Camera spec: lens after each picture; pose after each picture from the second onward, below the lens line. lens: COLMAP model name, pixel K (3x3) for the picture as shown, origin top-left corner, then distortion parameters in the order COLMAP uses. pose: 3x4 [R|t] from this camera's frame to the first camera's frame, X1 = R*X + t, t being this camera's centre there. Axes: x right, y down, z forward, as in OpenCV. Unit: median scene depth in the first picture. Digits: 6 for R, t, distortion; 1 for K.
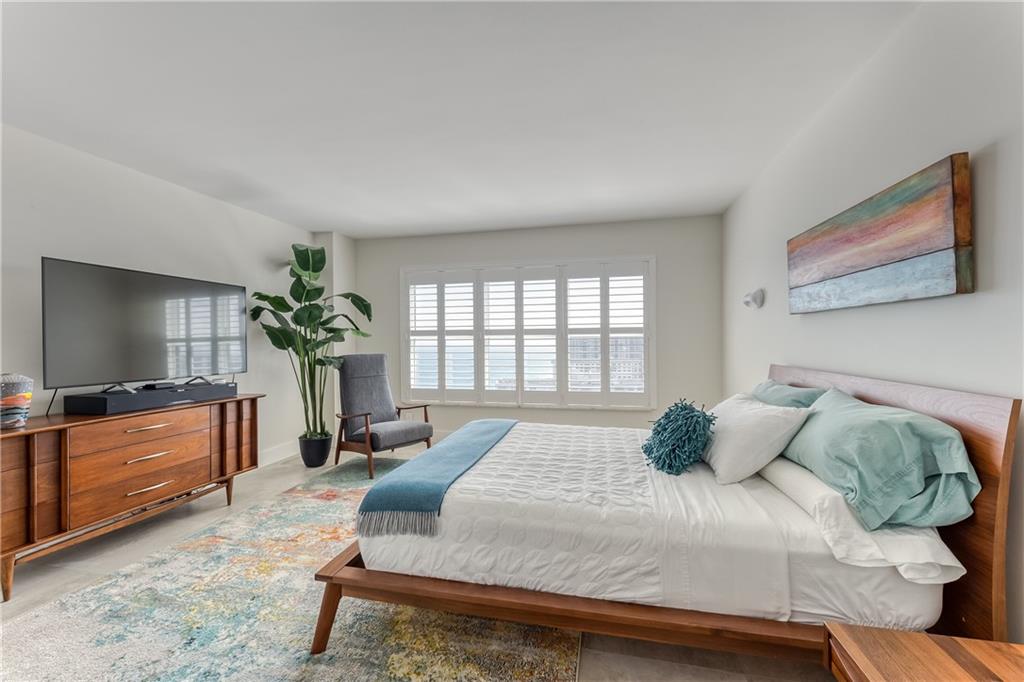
lens RADIAL K [[413.3, 0, 510.8], [0, 413.3, 339.7], [0, 0, 1]] dist [0.001329, -0.000394]
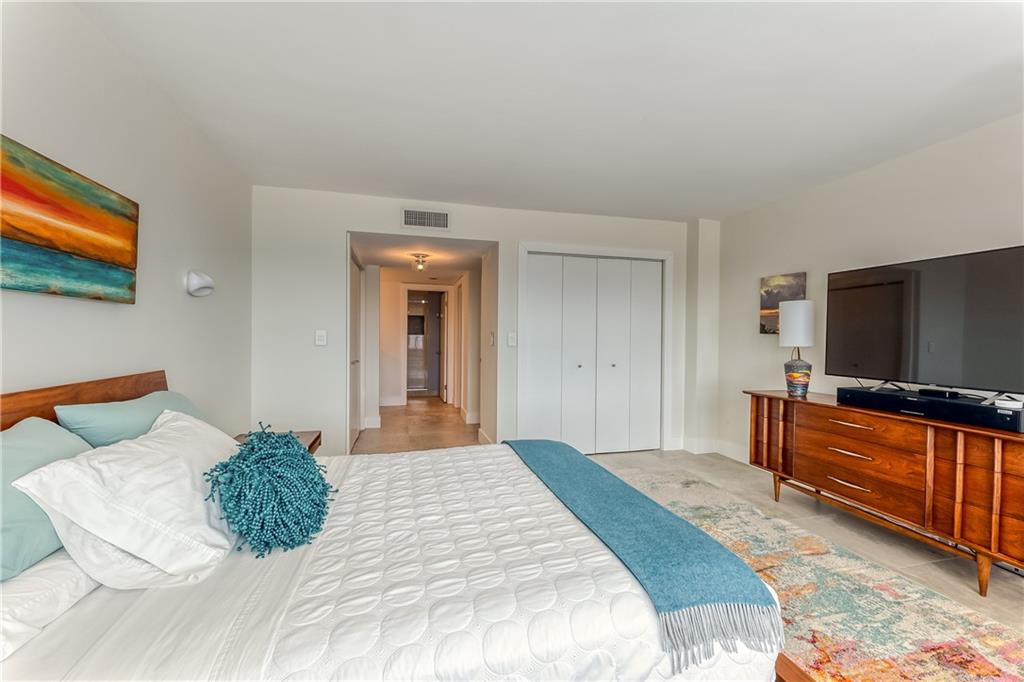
lens RADIAL K [[413.3, 0, 513.3], [0, 413.3, 340.7], [0, 0, 1]] dist [0.001329, -0.000394]
pose [[-0.885330, 0.005717, -0.464927, 0.300567], [-0.000442, 0.999914, 0.013138, -0.003661], [0.464962, 0.011837, -0.885251, 1.417855]]
